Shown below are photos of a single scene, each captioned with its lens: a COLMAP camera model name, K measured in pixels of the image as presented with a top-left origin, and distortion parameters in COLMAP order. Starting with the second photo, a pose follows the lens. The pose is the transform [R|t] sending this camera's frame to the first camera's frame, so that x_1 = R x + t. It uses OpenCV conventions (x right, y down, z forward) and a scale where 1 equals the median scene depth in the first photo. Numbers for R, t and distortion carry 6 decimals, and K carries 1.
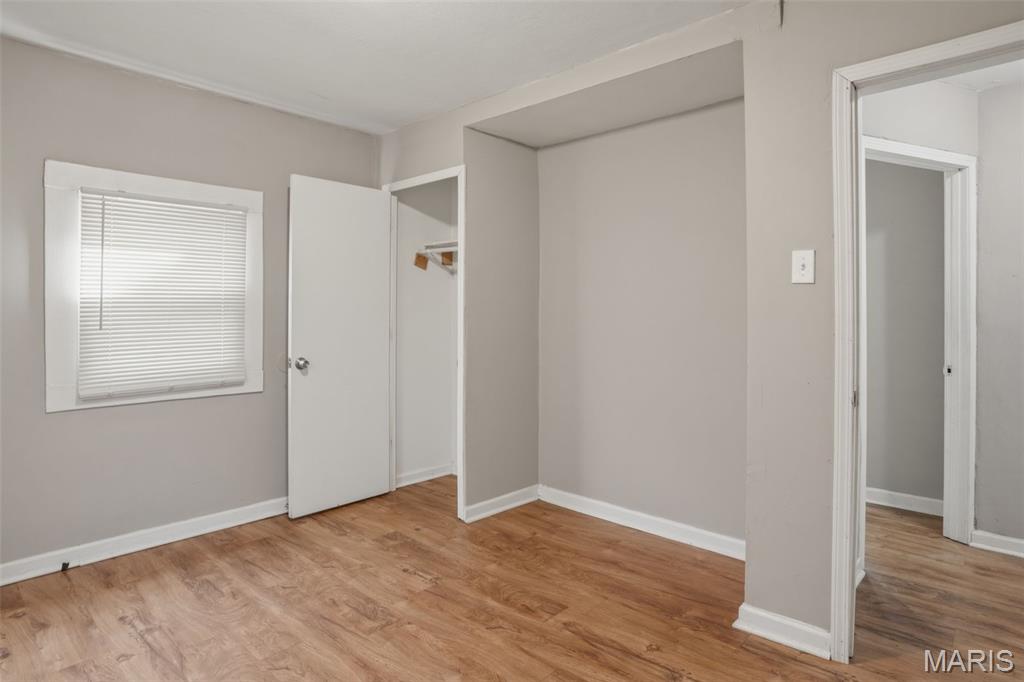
lens RADIAL K [[561.3, 0, 511.6], [0, 561.3, 311.4], [0, 0, 1]] dist [-0.029402, 0.020429]
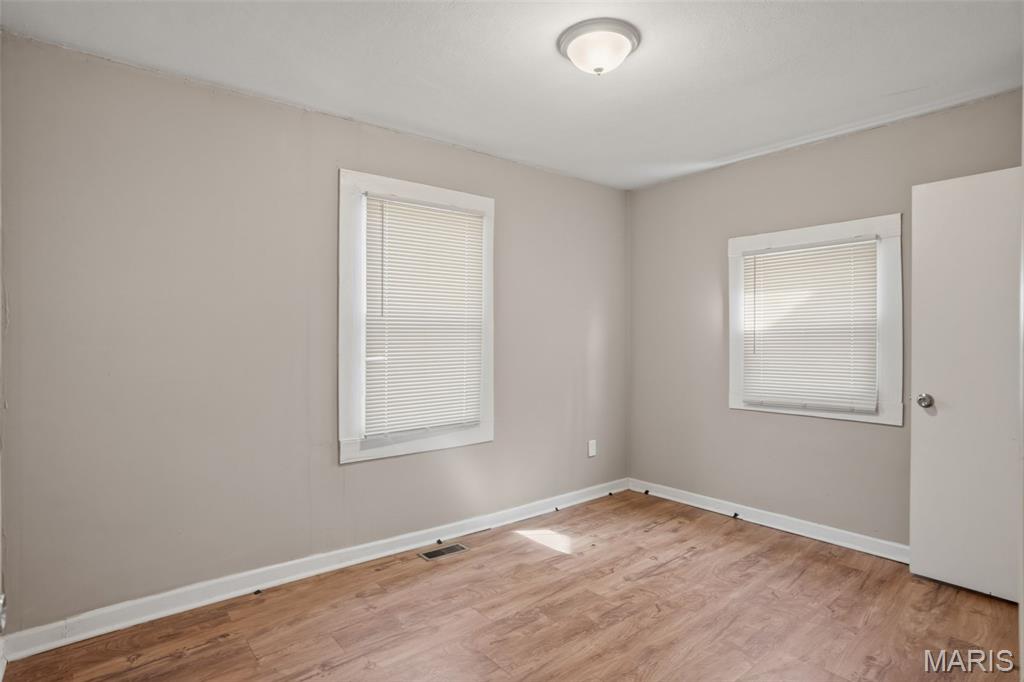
lens RADIAL K [[547.7, 0, 510.6], [0, 547.7, 334.6], [0, 0, 1]] dist [-0.075226, 0.043056]
pose [[-0.130119, -0.008092, -0.991465, 0.641212], [0.003319, 0.999958, -0.008597, -0.004770], [0.991493, -0.004410, -0.130086, 0.572138]]
